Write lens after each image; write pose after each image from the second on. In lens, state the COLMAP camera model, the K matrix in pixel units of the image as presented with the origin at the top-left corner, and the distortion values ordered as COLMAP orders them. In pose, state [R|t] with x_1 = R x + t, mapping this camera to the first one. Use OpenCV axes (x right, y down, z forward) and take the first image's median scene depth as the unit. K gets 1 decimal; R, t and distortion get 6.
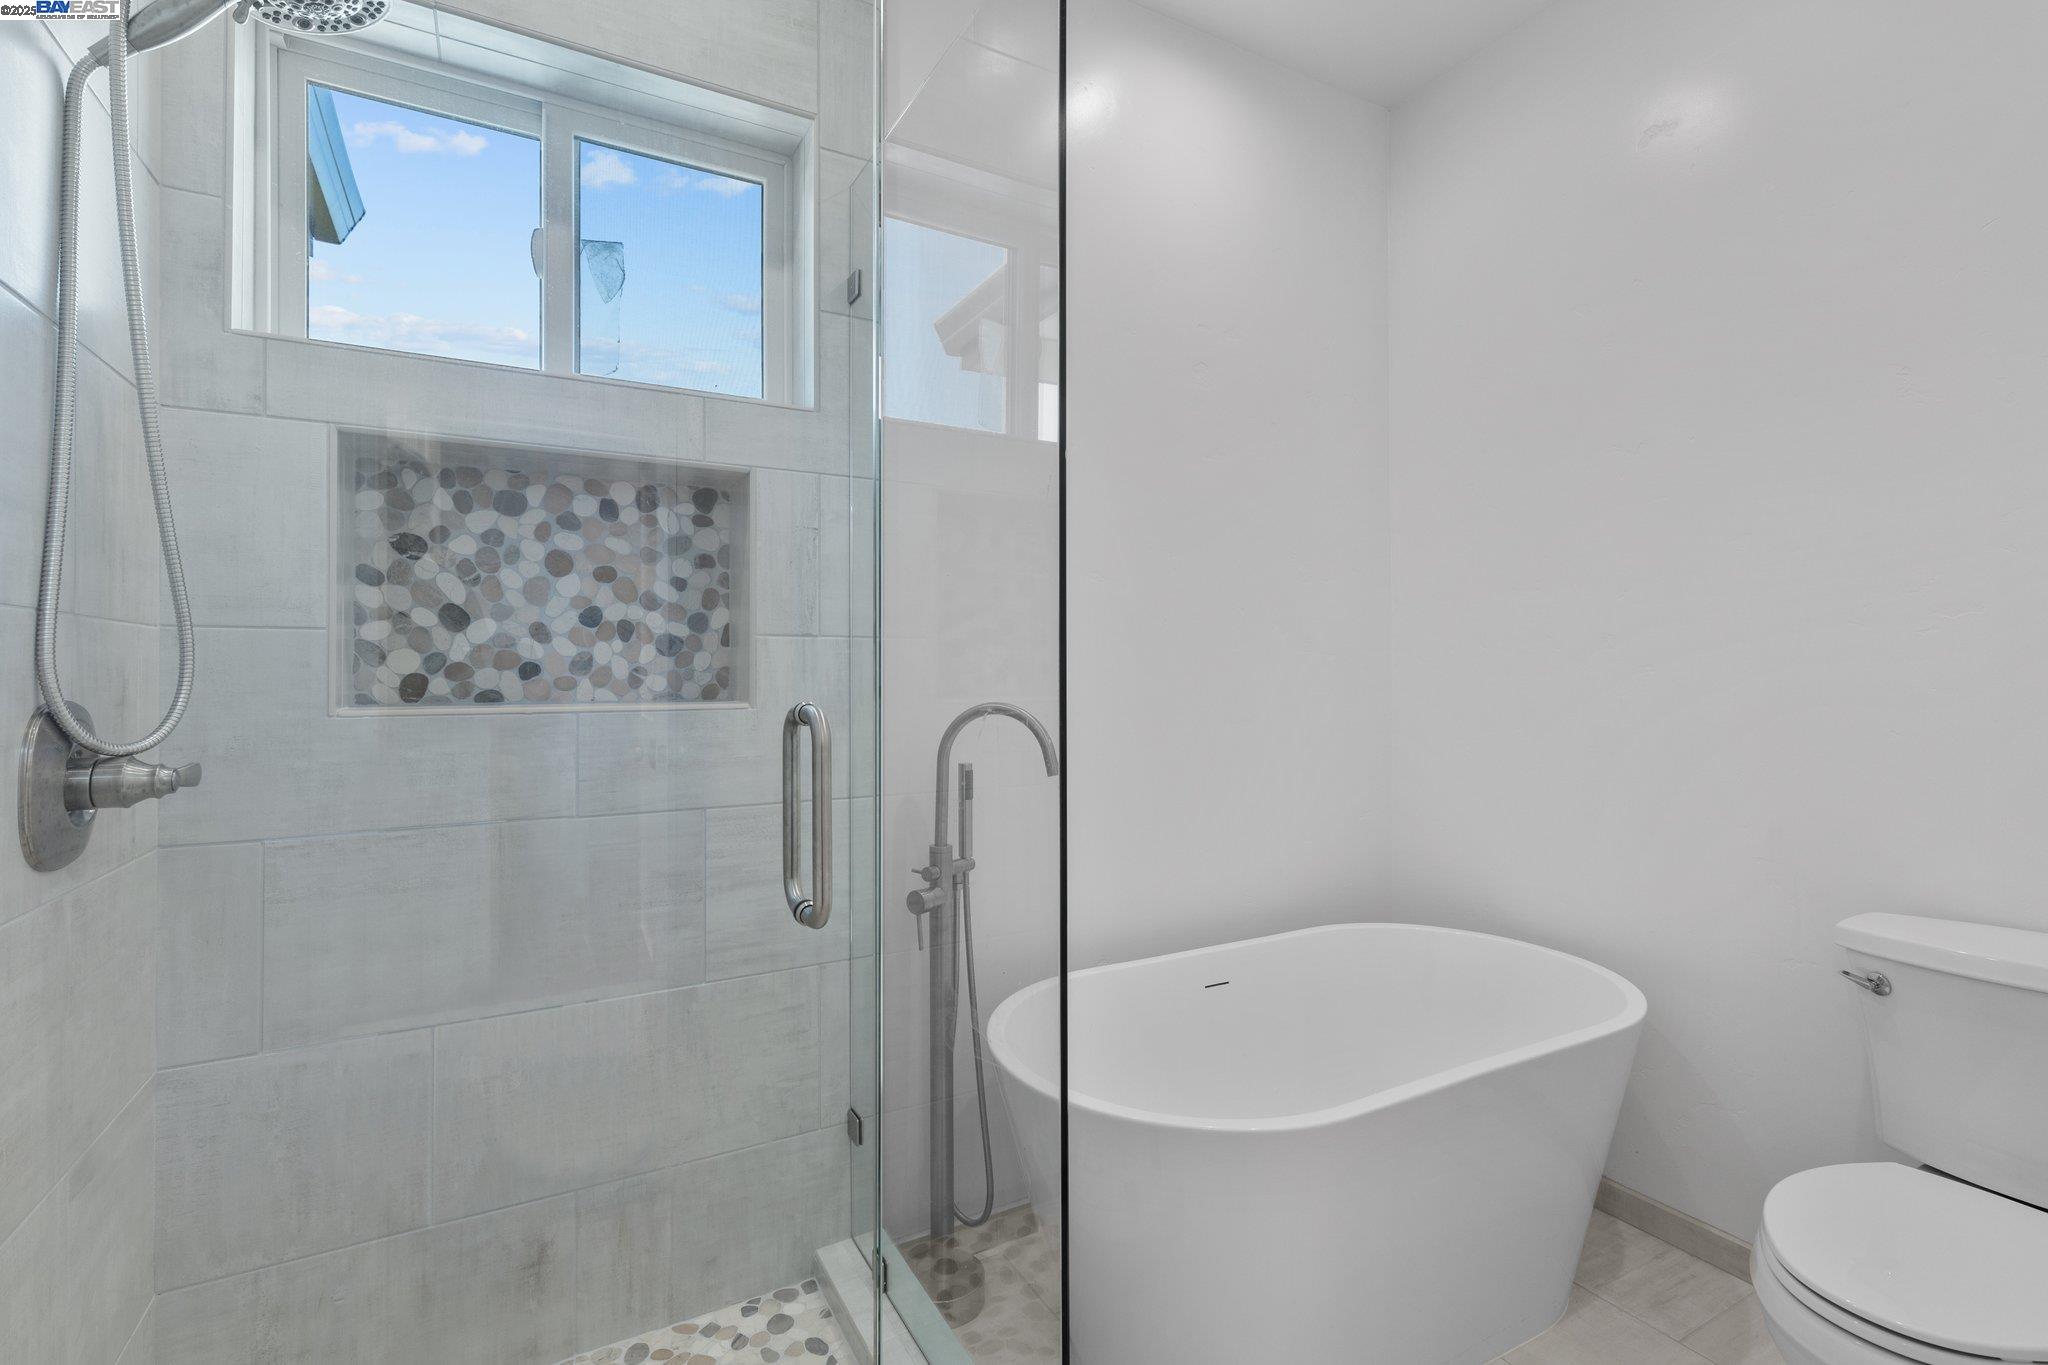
lens RADIAL K [[940.9, 0, 1018.9], [0, 940.9, 664.3], [0, 0, 1]] dist [0.004940, -0.000860]
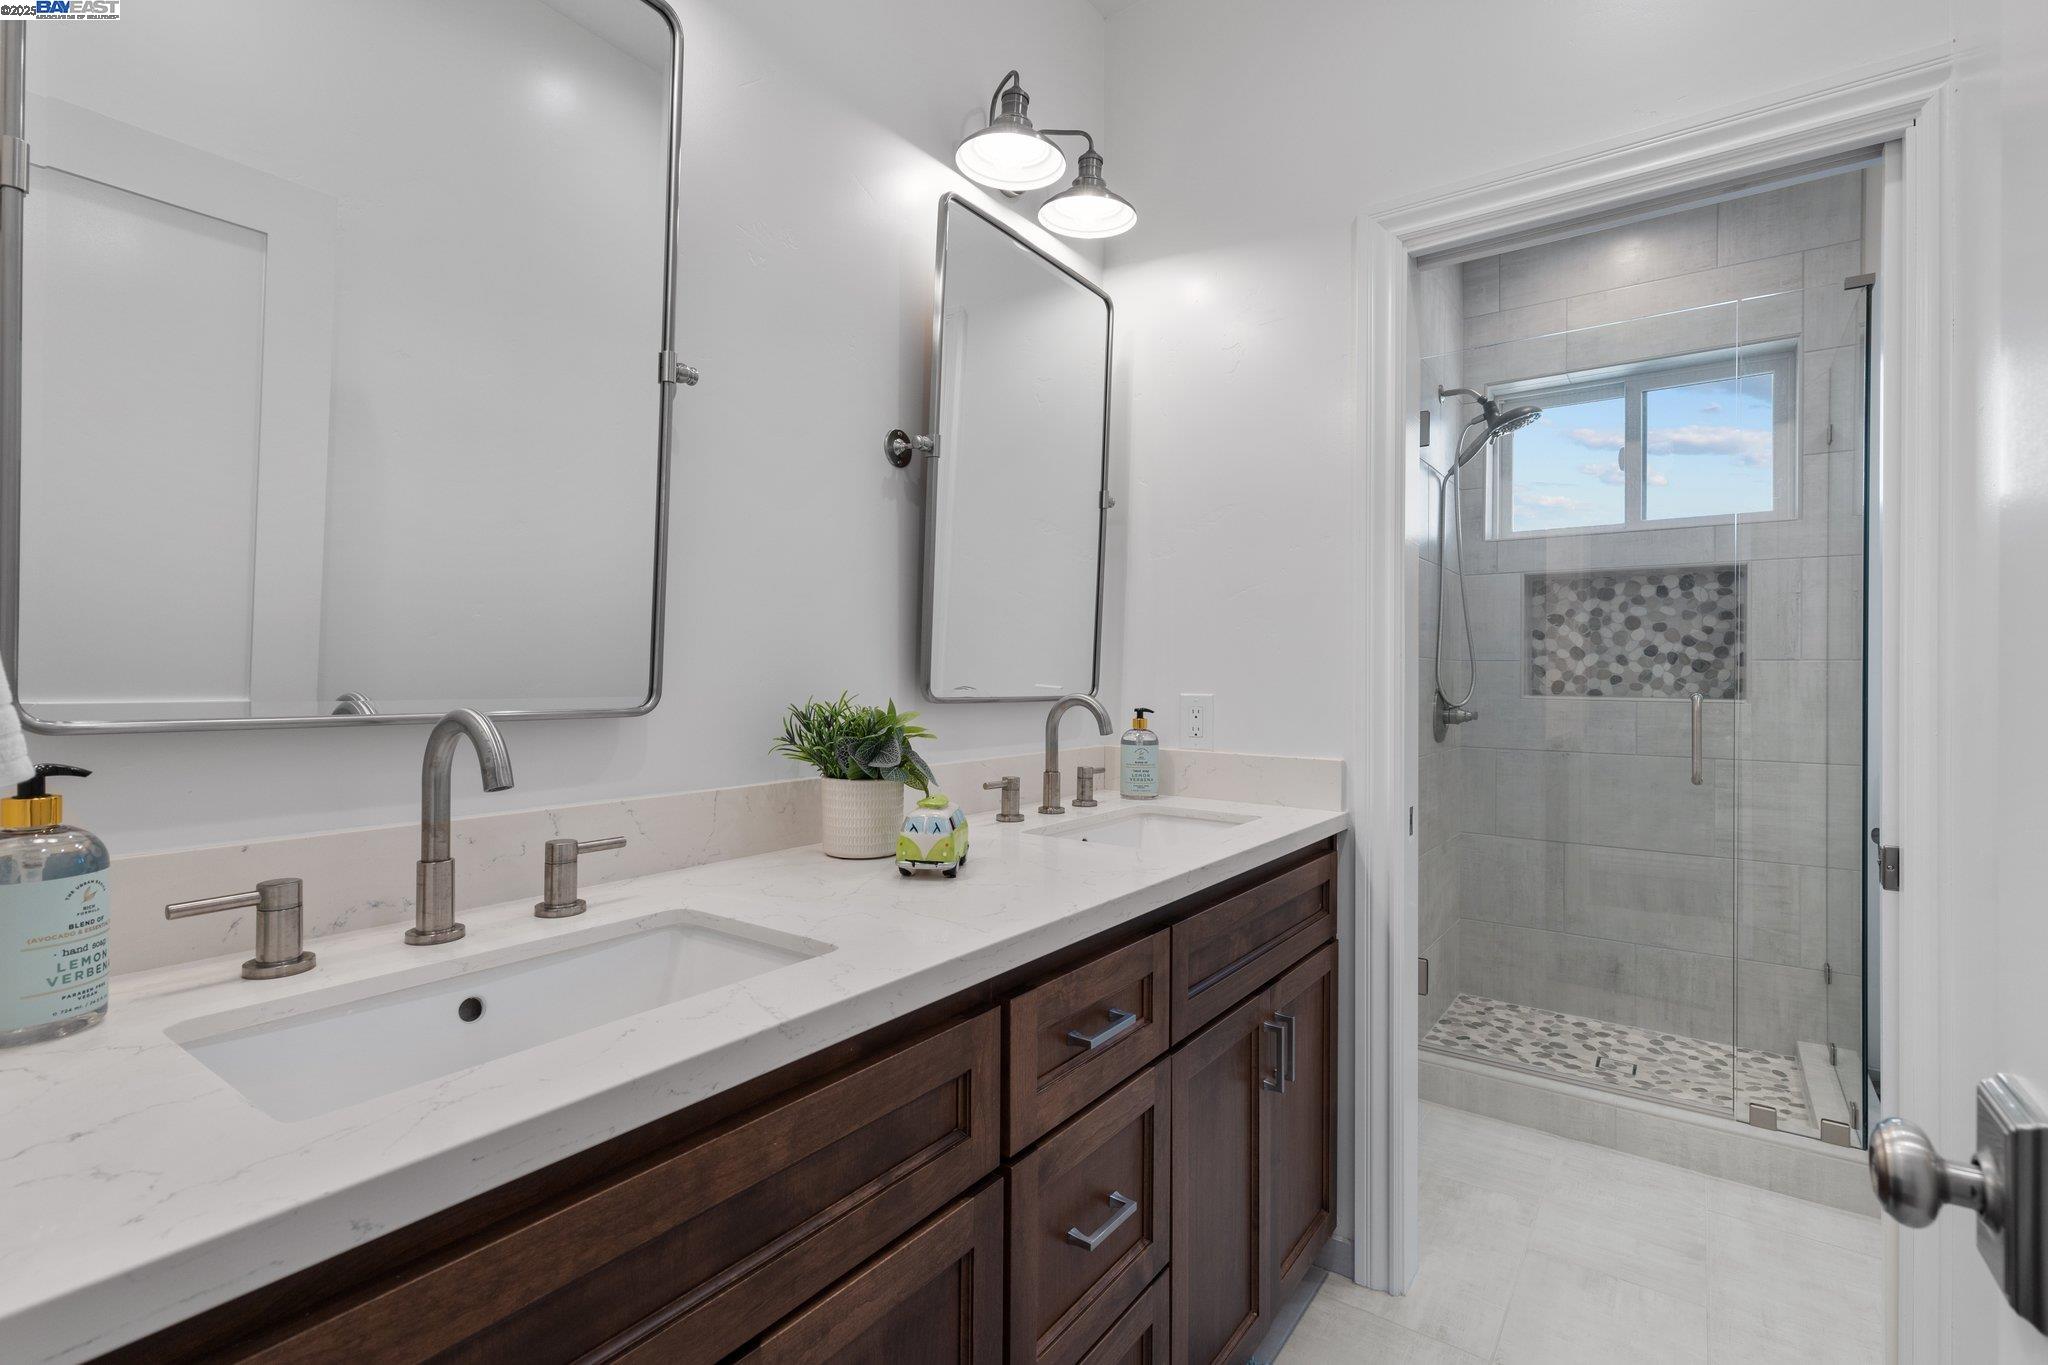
lens RADIAL K [[940.9, 0, 1019.5], [0, 940.9, 669.4], [0, 0, 1]] dist [0.004940, -0.000860]
pose [[0.430427, -0.001119, -0.902625, 0.687891], [-0.003586, 0.999989, -0.002950, -0.004489], [0.902618, 0.004506, 0.430418, -0.921151]]
